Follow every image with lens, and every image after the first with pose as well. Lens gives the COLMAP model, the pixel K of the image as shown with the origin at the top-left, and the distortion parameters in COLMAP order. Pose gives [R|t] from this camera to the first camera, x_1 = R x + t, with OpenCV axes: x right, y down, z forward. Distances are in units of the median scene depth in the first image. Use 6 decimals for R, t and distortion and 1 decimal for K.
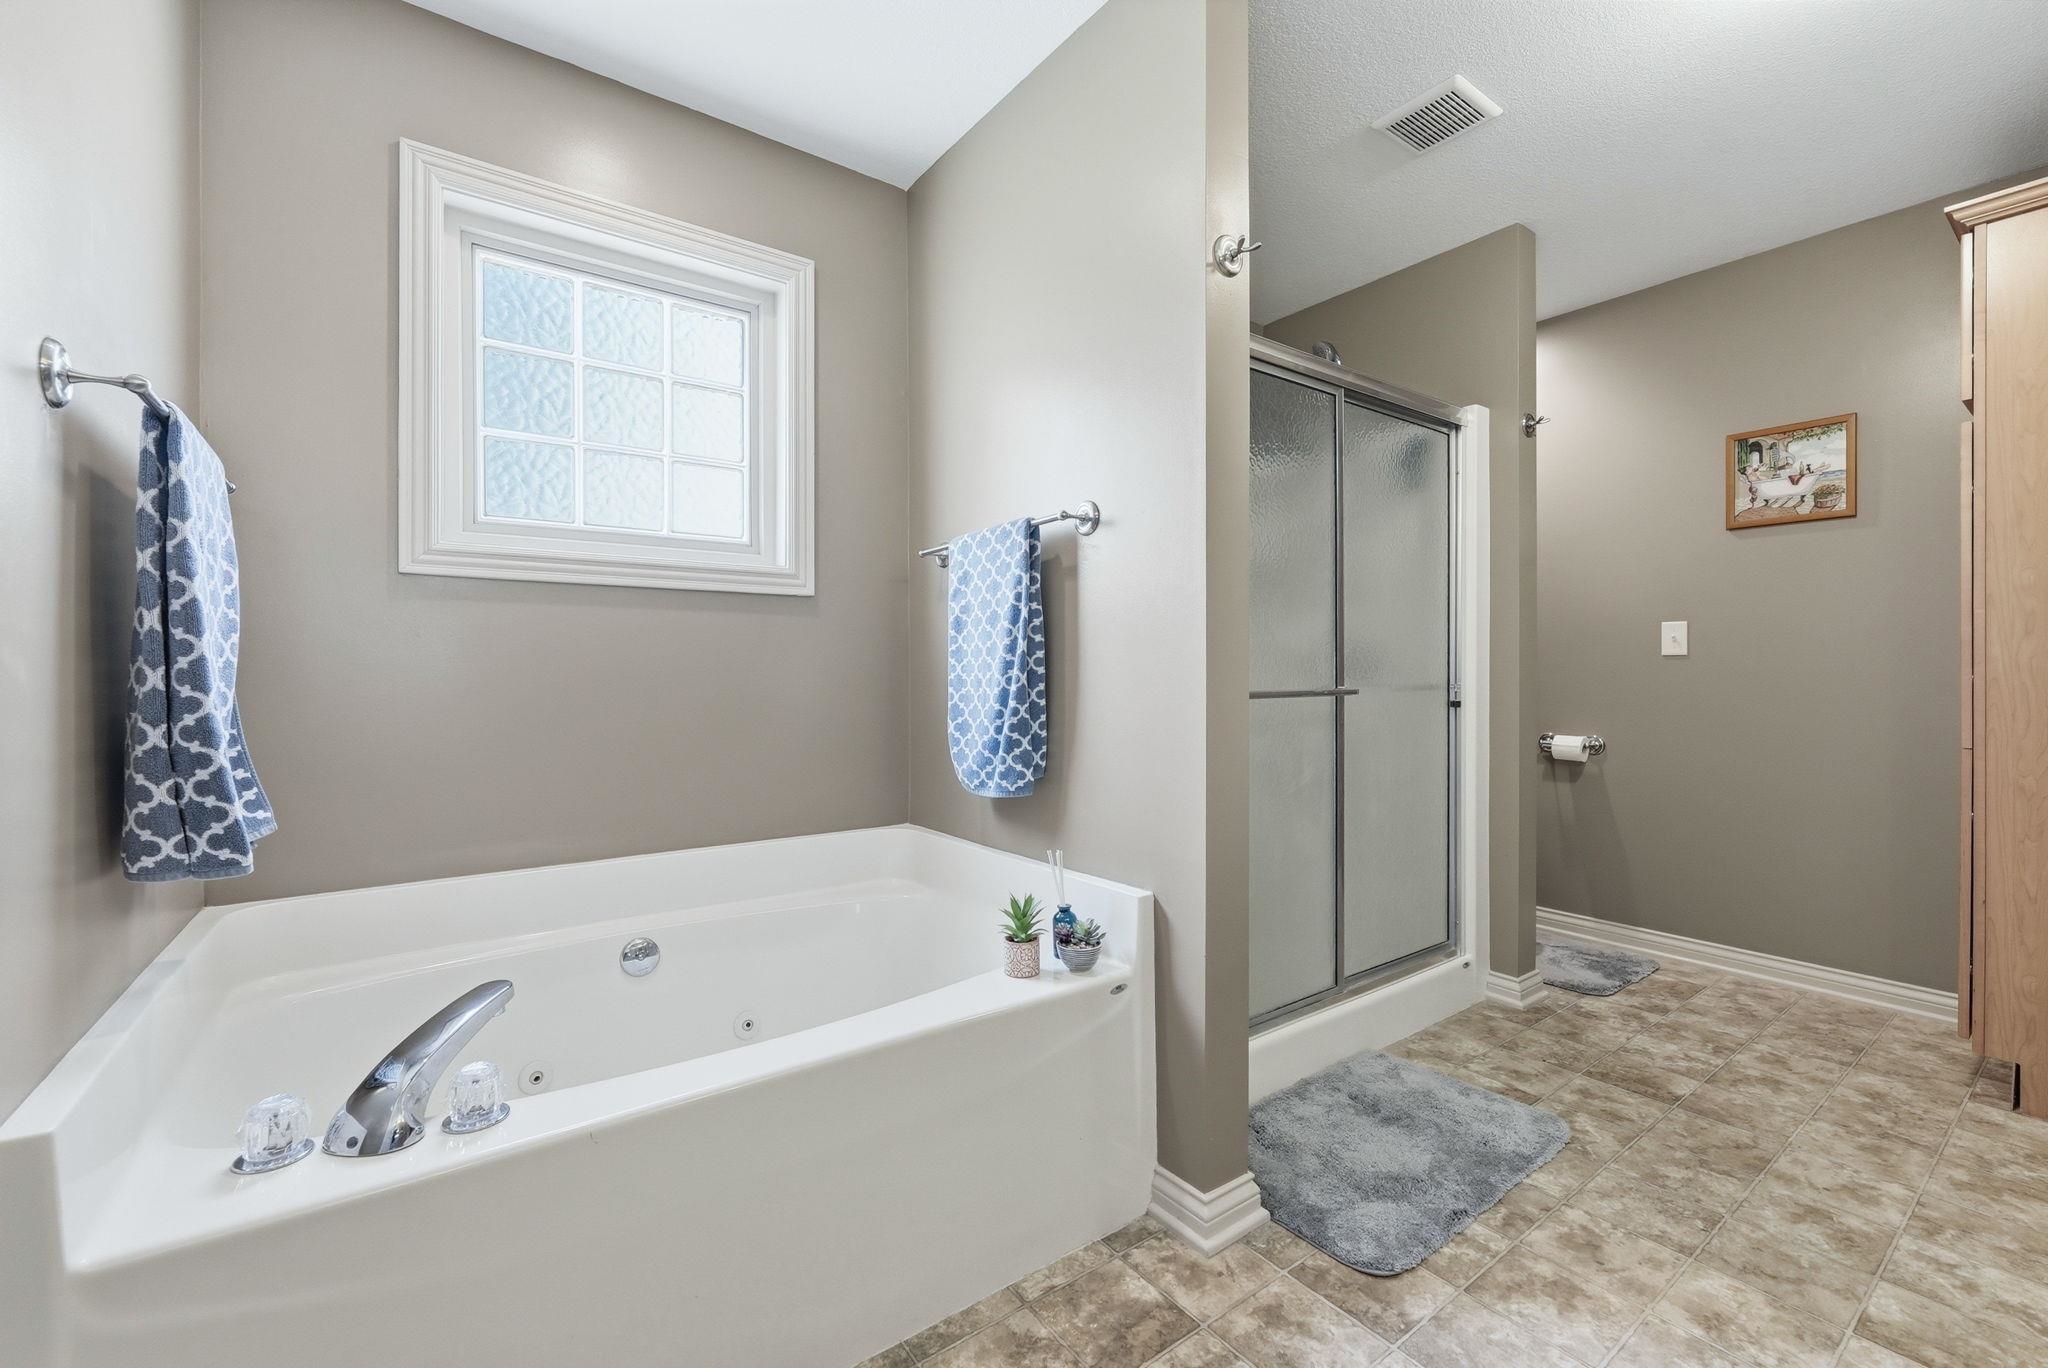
lens RADIAL K [[839.0, 0, 1018.2], [0, 839.0, 678.1], [0, 0, 1]] dist [-0.004230, 0.000524]
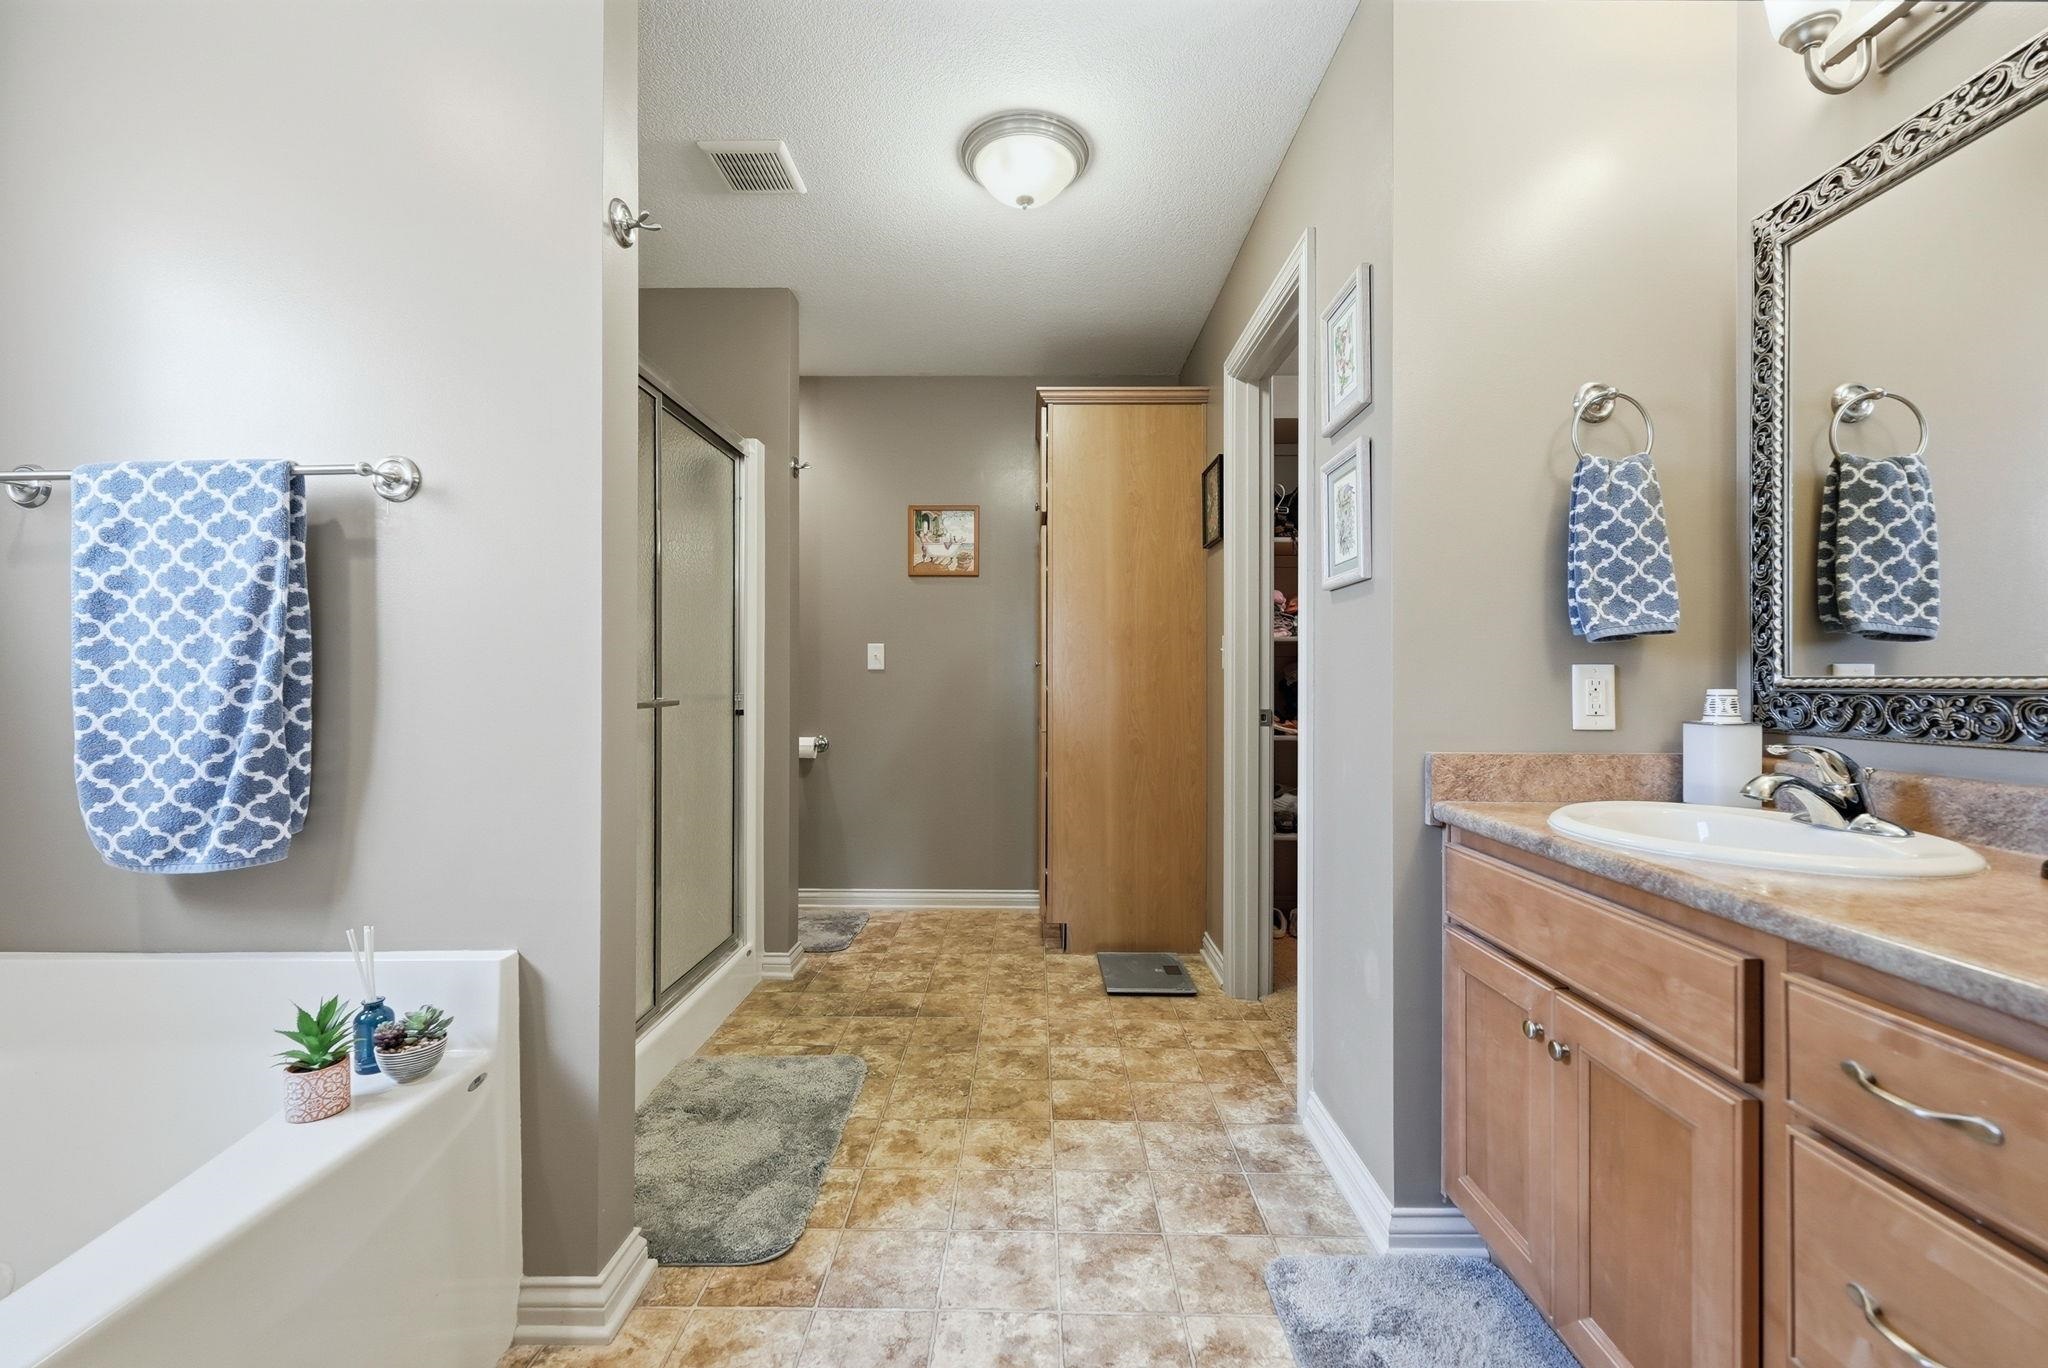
lens RADIAL K [[839.0, 0, 1022.9], [0, 839.0, 684.0], [0, 0, 1]] dist [-0.004230, 0.000524]
pose [[0.594212, 0.000166, 0.804309, -0.180691], [0.003221, 0.999991, -0.002587, -0.002214], [-0.804302, 0.004128, 0.594206, 0.095381]]
